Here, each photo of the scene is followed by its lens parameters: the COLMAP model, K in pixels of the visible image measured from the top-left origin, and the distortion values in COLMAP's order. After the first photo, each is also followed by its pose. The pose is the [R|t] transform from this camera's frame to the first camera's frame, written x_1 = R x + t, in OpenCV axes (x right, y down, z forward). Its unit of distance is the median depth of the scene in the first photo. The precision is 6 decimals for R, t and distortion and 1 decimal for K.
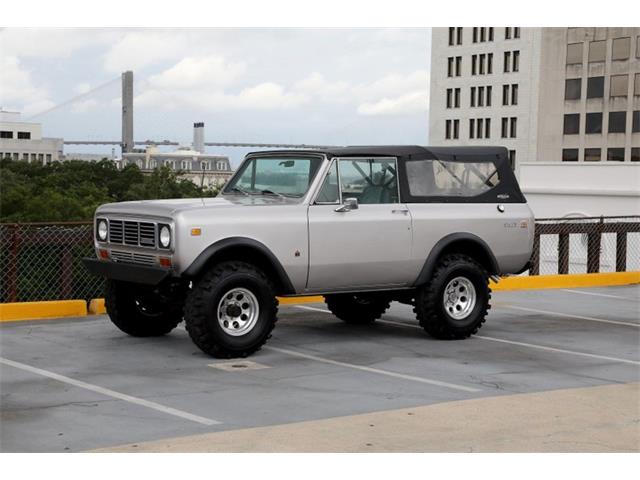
lens RADIAL K [[1269.7, 0, 337.6], [0, 1269.7, 258.3], [0, 0, 1]] dist [0.315592, 0.000000]
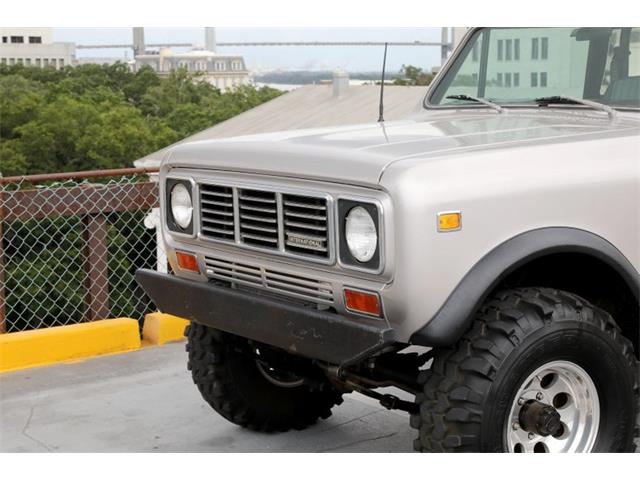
lens RADIAL K [[1269.7, 0, 337.6], [0, 1269.7, 244.4], [0, 0, 1]] dist [0.315592, 0.000000]
pose [[0.999361, -0.031881, -0.016159, -0.114887], [0.032919, 0.997093, 0.068715, -0.033769], [0.013921, -0.069203, 0.997505, 0.530060]]
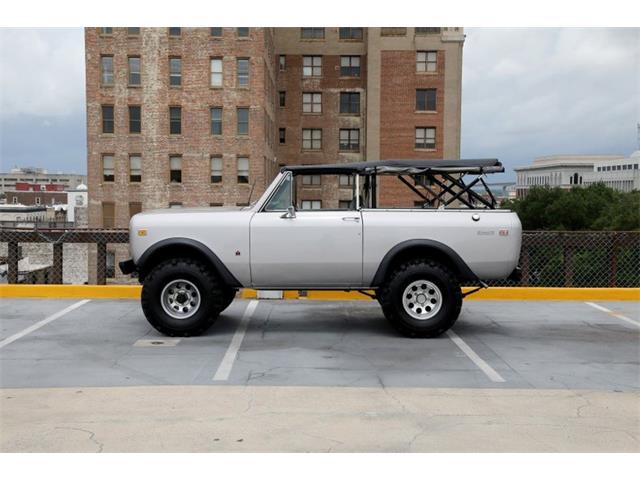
lens RADIAL K [[969.4, 0, 314.6], [0, 969.4, 241.3], [0, 0, 1]] dist [0.151238, 0.000000]
pose [[0.815314, 0.020546, -0.578654, 0.480345], [-0.032864, 0.999401, -0.010819, -0.006106], [0.578085, 0.027837, 0.815501, 0.269361]]
